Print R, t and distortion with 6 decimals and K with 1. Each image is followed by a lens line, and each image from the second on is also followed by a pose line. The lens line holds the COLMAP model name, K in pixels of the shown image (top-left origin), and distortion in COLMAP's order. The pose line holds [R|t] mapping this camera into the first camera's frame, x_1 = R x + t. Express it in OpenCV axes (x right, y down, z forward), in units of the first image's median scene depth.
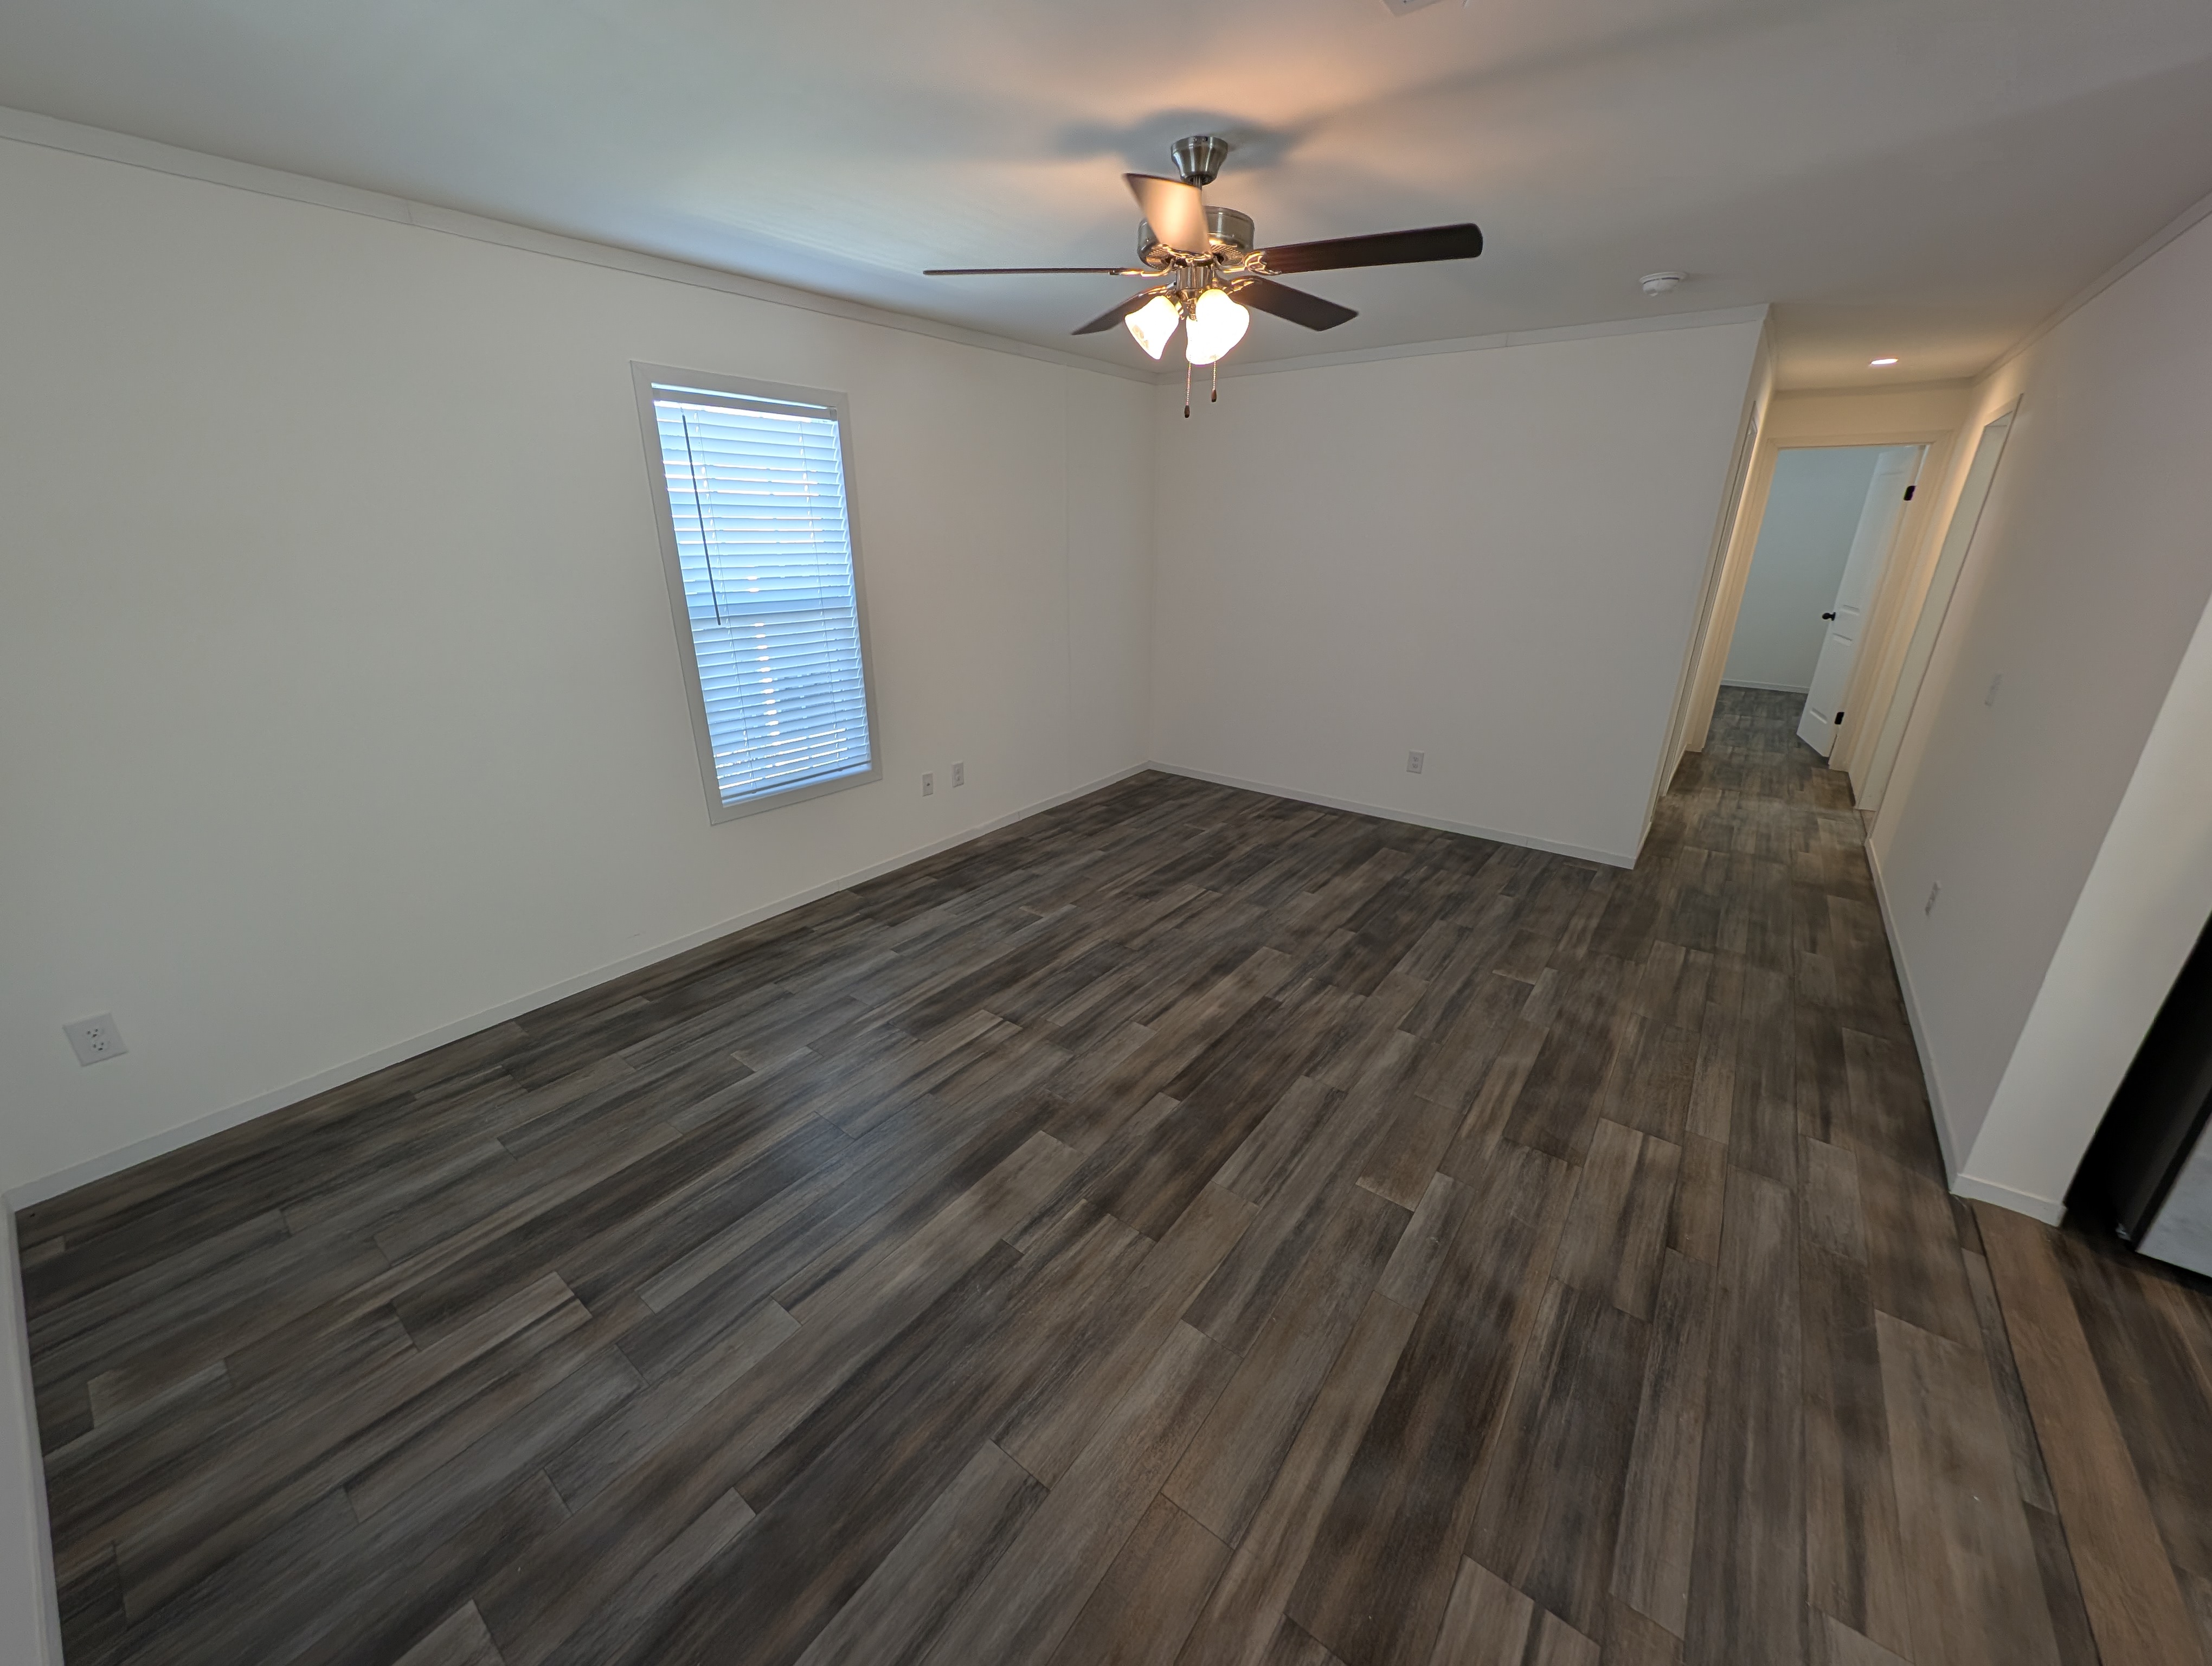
lens RADIAL K [[830.0, 0, 1105.6], [0, 830.0, 835.4], [0, 0, 1]] dist [0.002129, -0.000911]
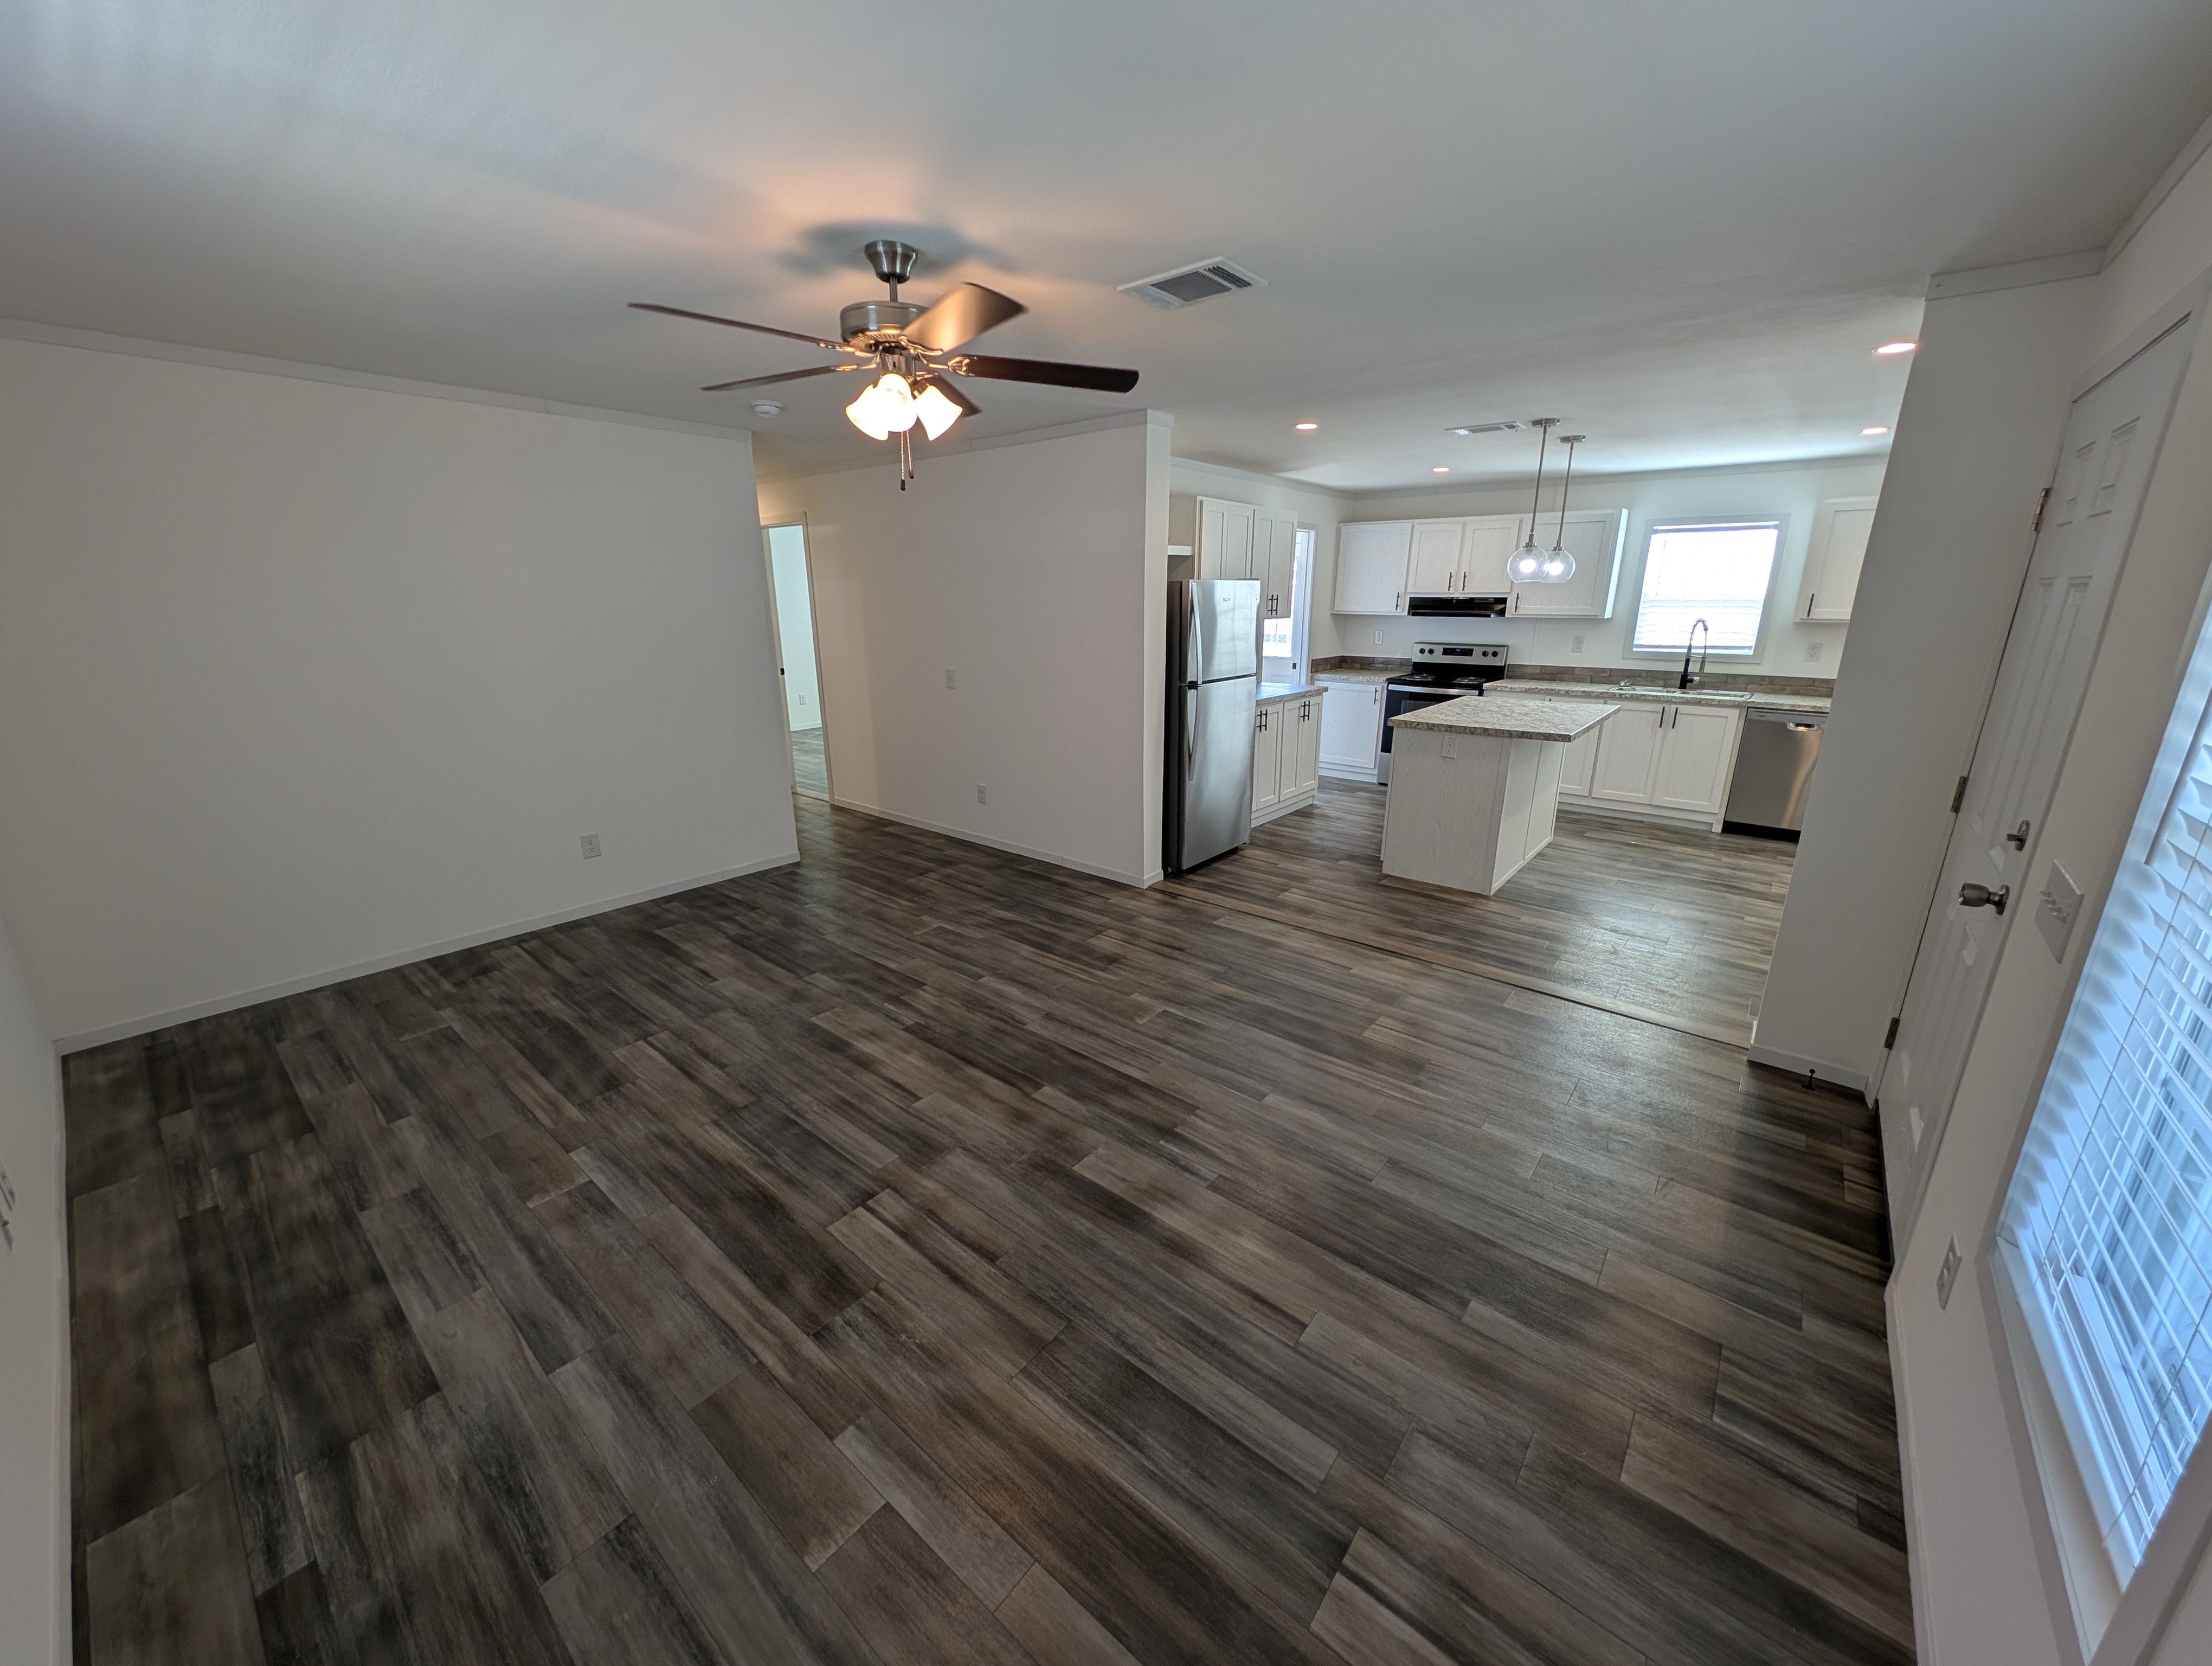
lens RADIAL K [[829.3, 0, 1104.5], [0, 829.3, 833.8], [0, 0, 1]] dist [0.005759, 0.000123]
pose [[0.035685, -0.281079, 0.959021, -0.741286], [0.353753, 0.901052, 0.250926, -0.202474], [-0.934658, 0.330303, 0.131586, 0.546466]]
